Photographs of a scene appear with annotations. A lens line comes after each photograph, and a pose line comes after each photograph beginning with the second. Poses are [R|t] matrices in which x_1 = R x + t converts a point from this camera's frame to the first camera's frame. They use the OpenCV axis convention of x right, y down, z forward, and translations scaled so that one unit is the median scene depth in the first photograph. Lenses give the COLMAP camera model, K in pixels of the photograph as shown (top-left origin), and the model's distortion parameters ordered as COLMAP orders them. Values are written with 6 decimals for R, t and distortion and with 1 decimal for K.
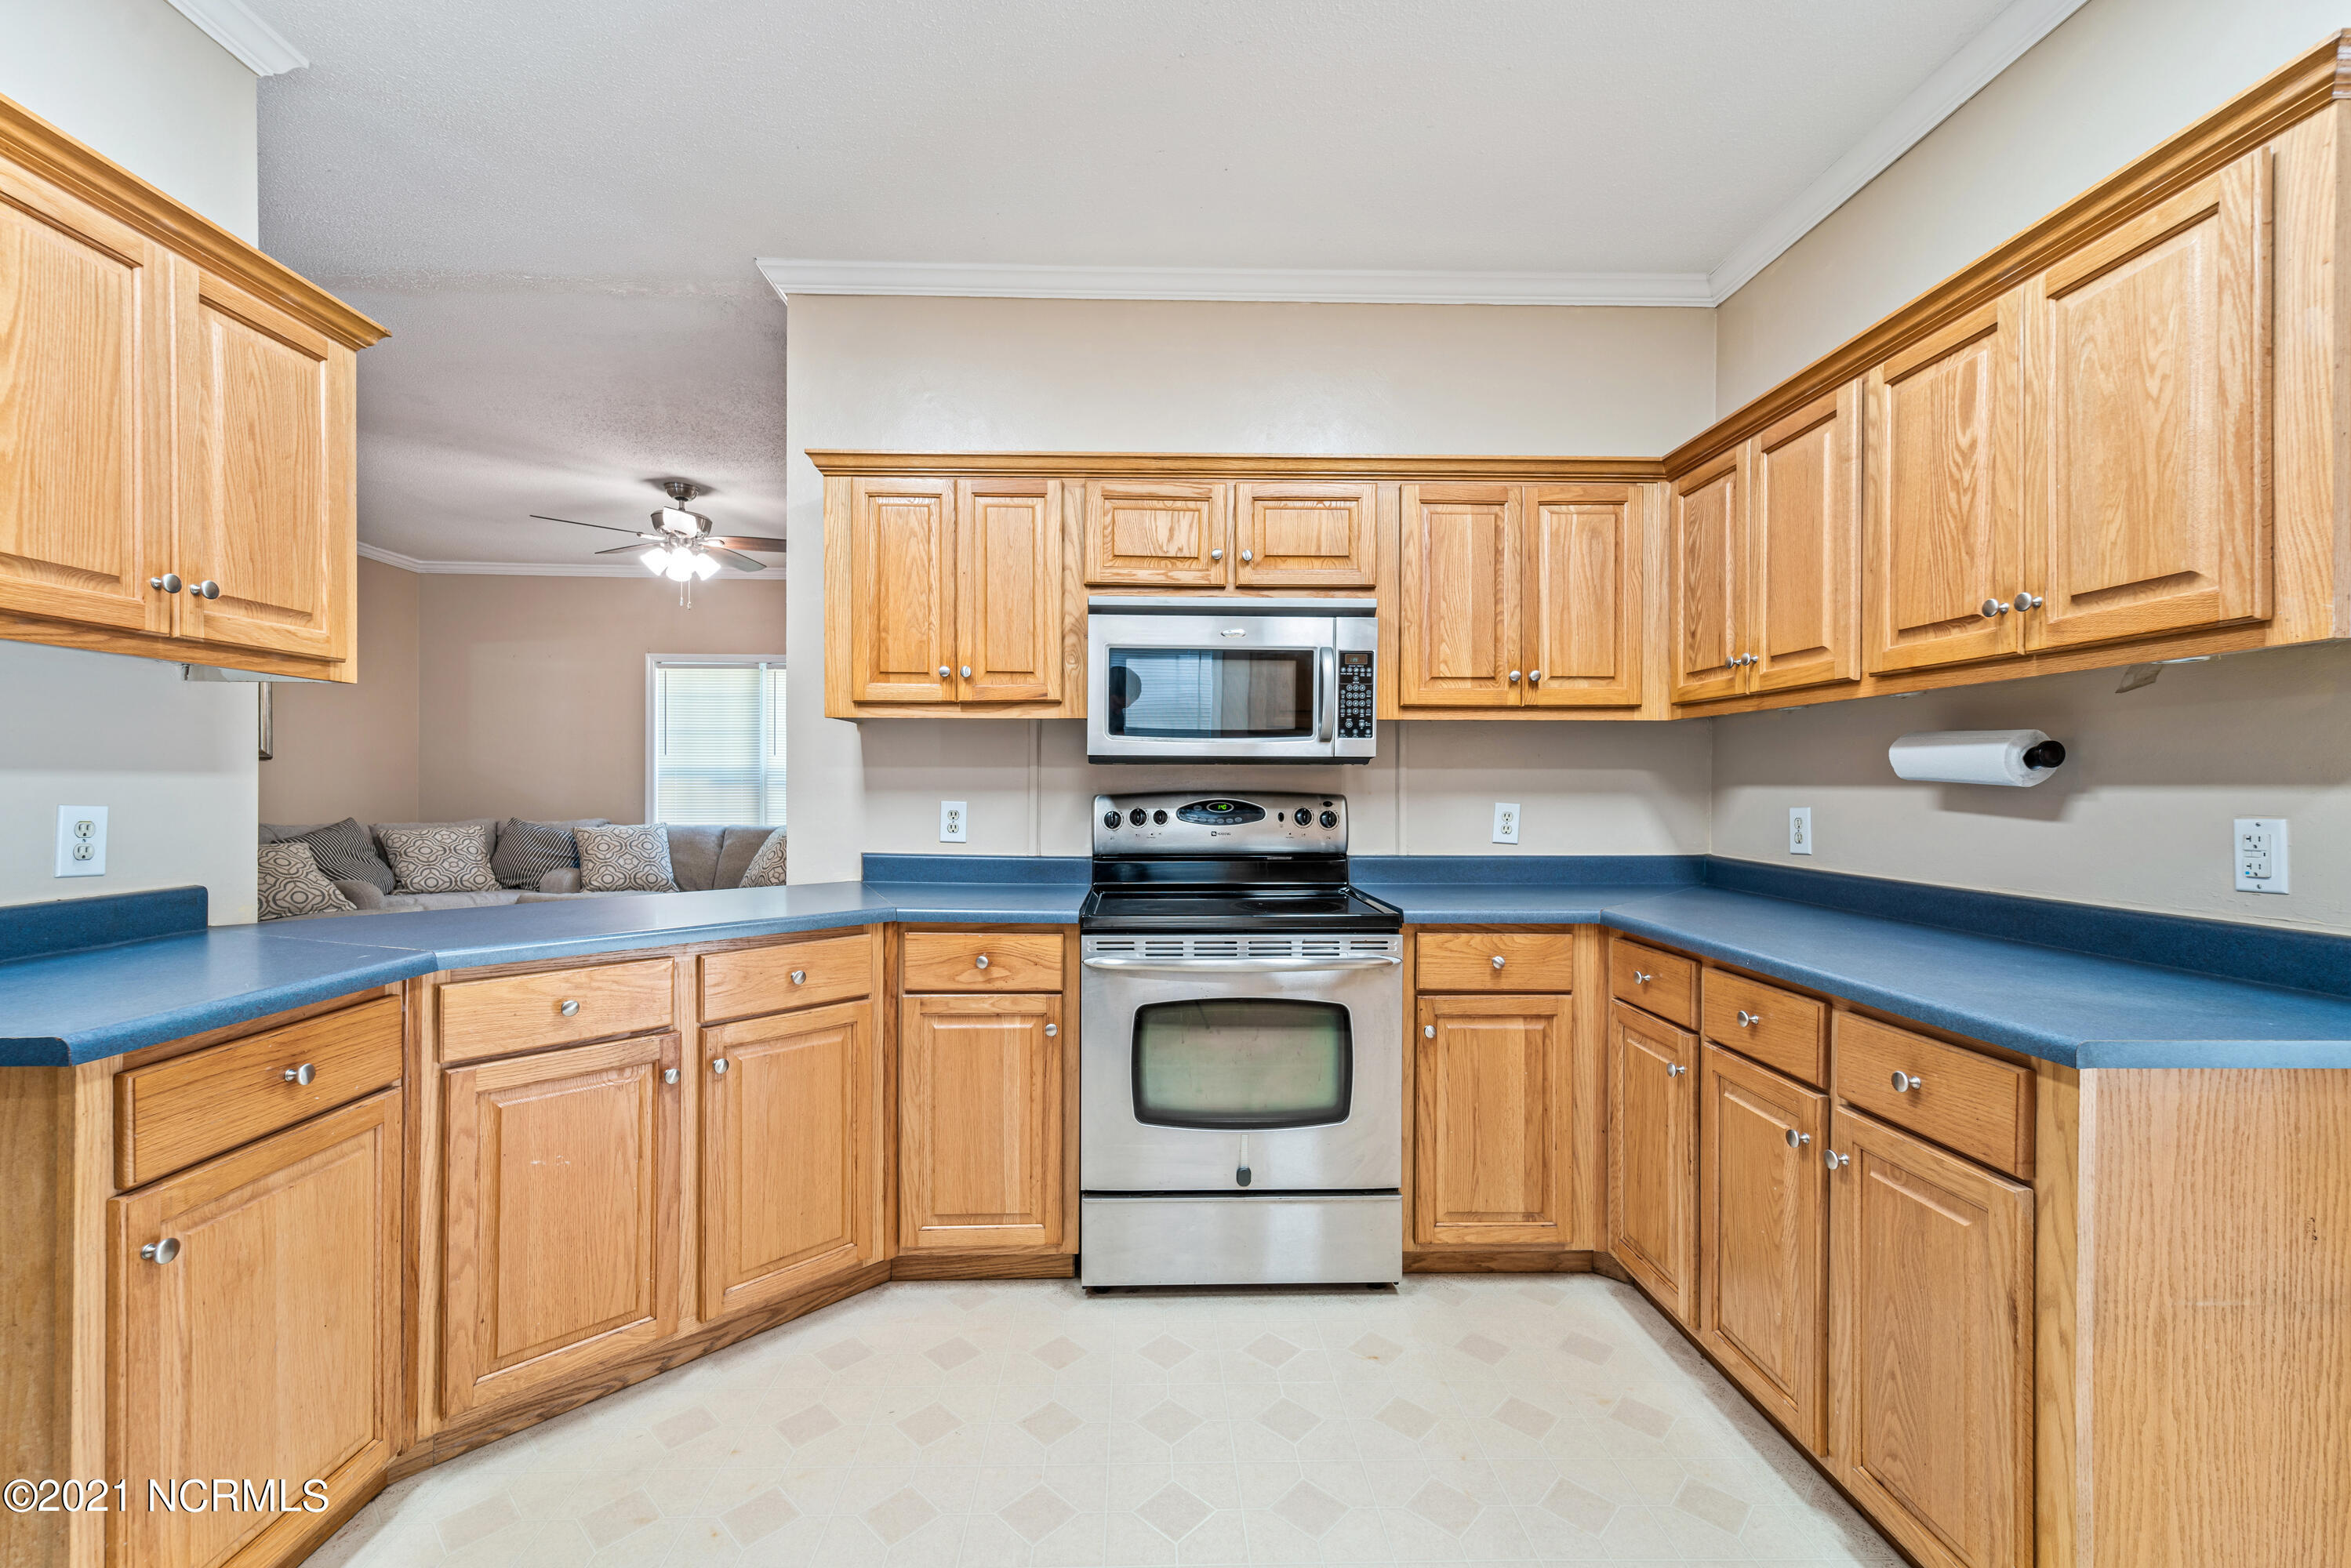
lens RADIAL K [[957.0, 0, 1118.1], [0, 957.0, 791.5], [0, 0, 1]] dist [0.009585, -0.001976]
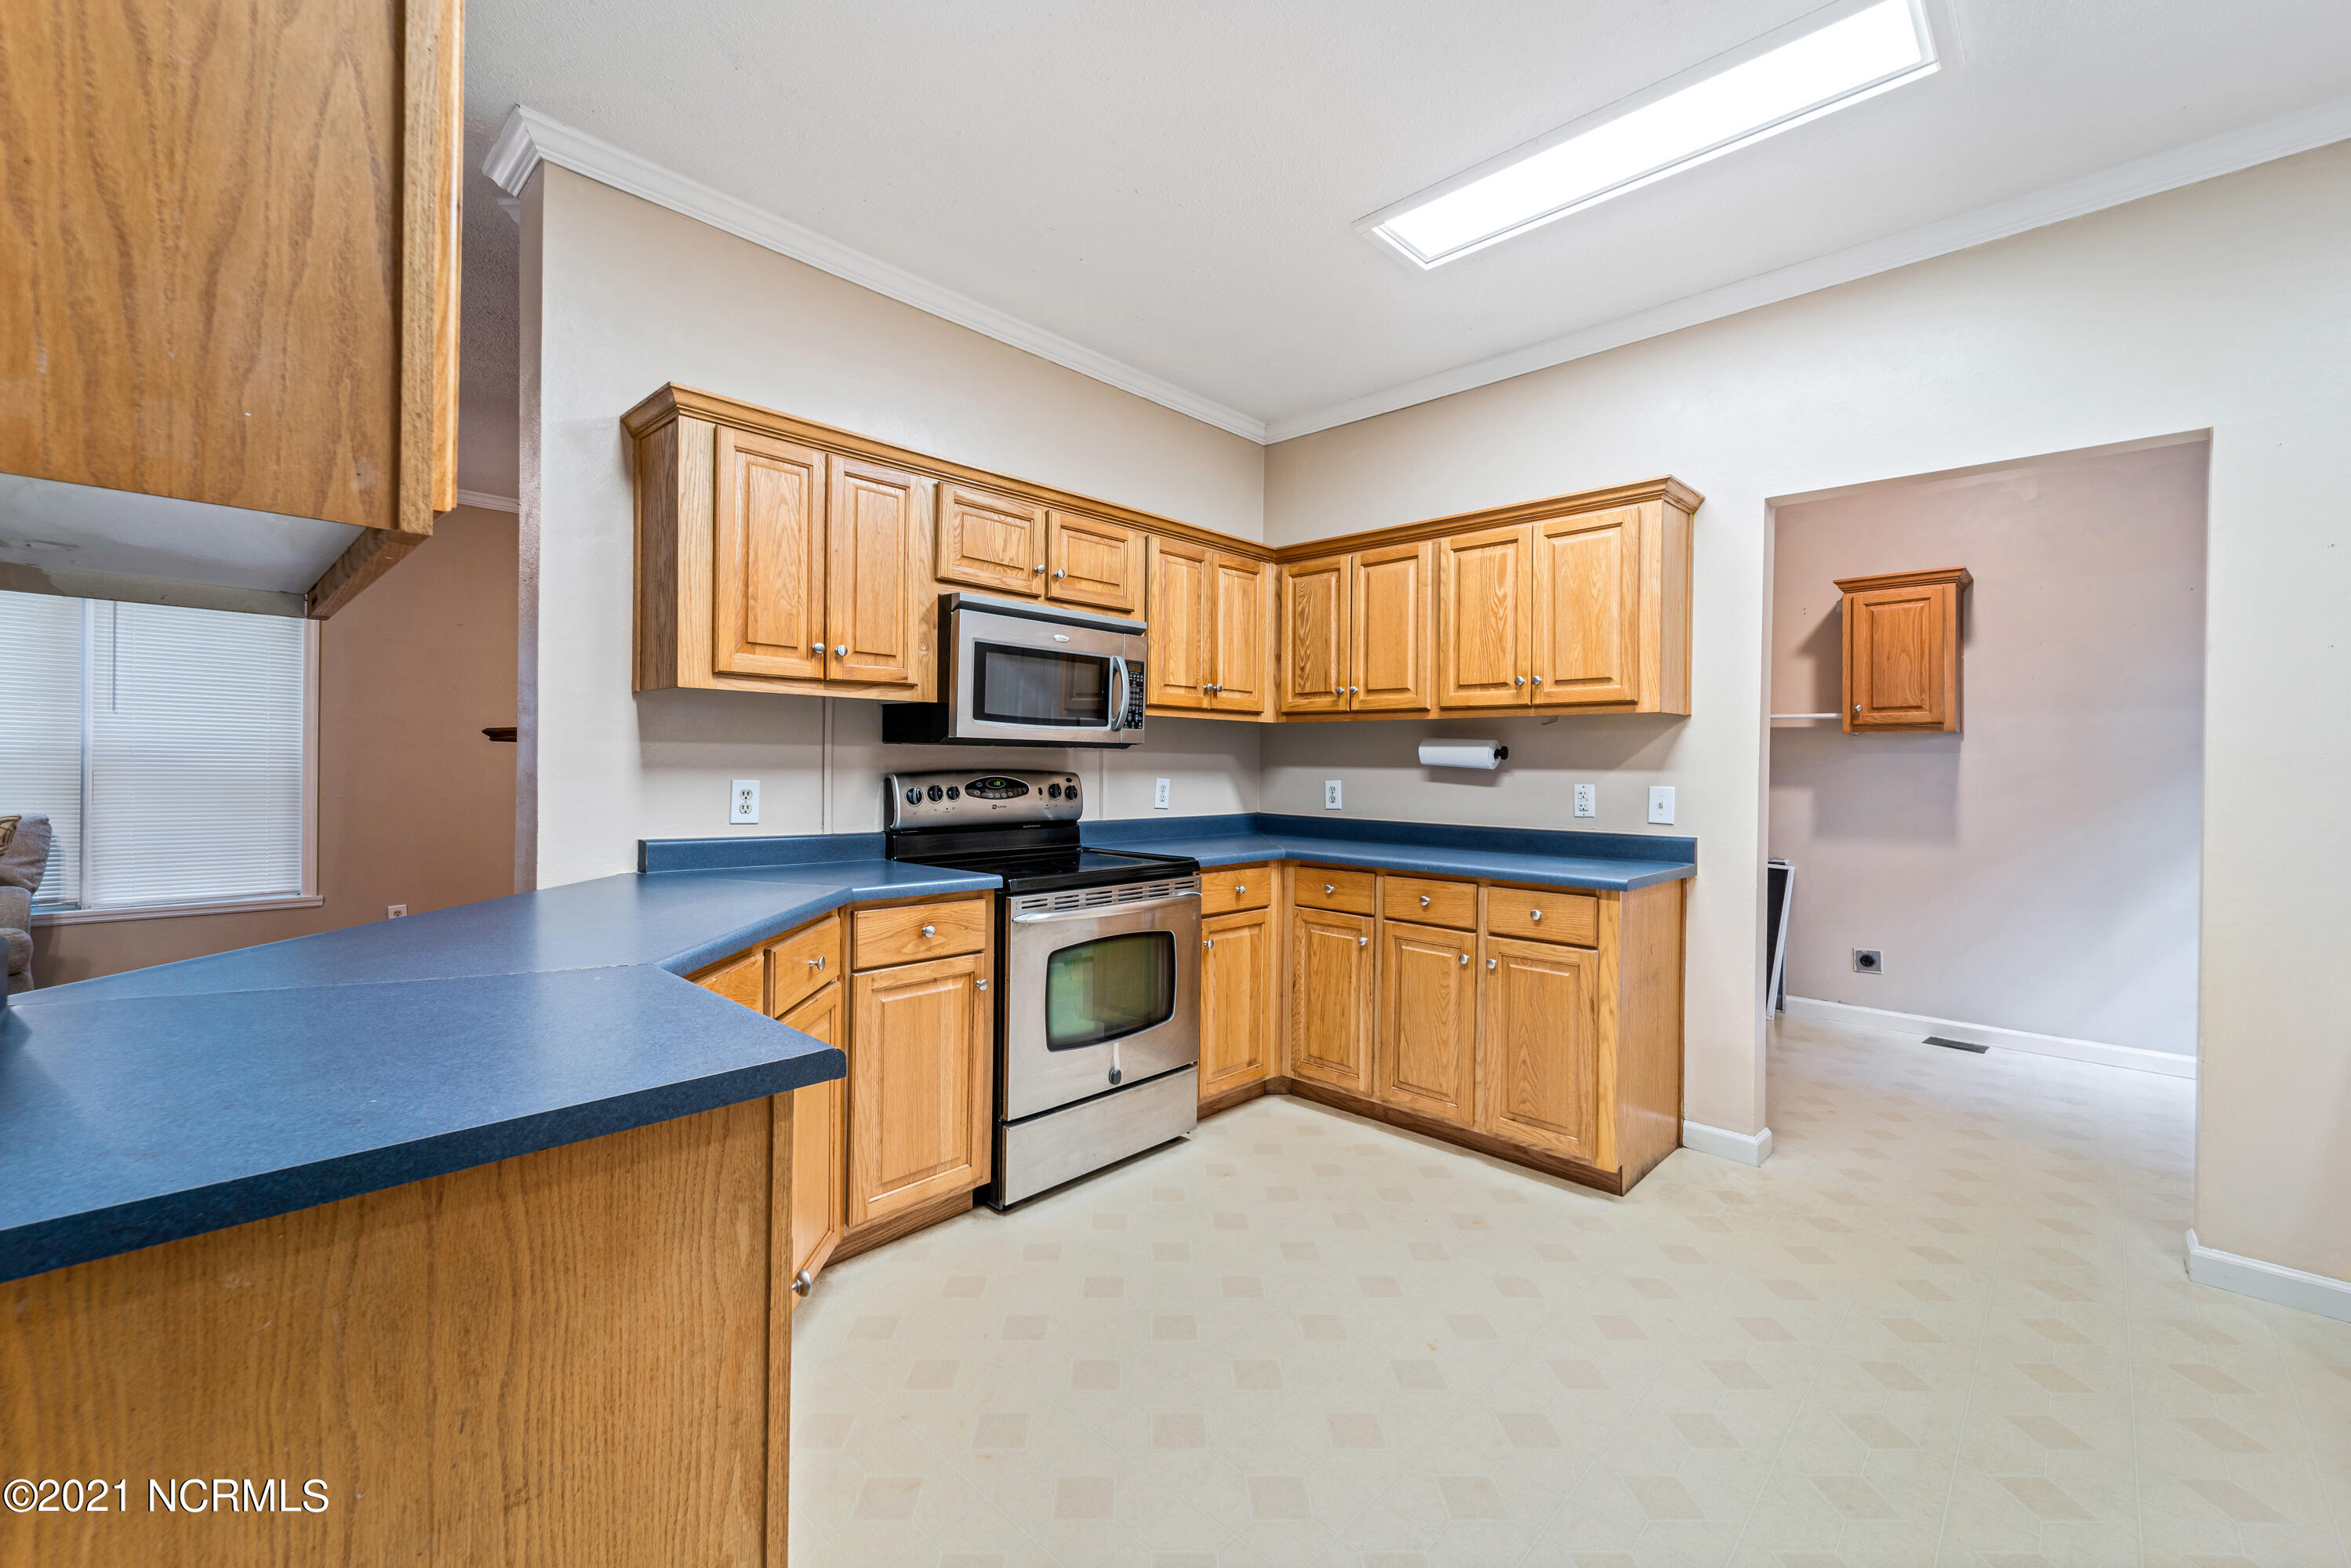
lens RADIAL K [[957.0, 0, 1161.2], [0, 957.0, 768.8], [0, 0, 1]] dist [0.009585, -0.001976]
pose [[0.715877, 0.000570, 0.698226, -0.683711], [-0.003996, 0.999987, 0.003281, -0.007100], [-0.698215, -0.005139, 0.715870, 0.058530]]
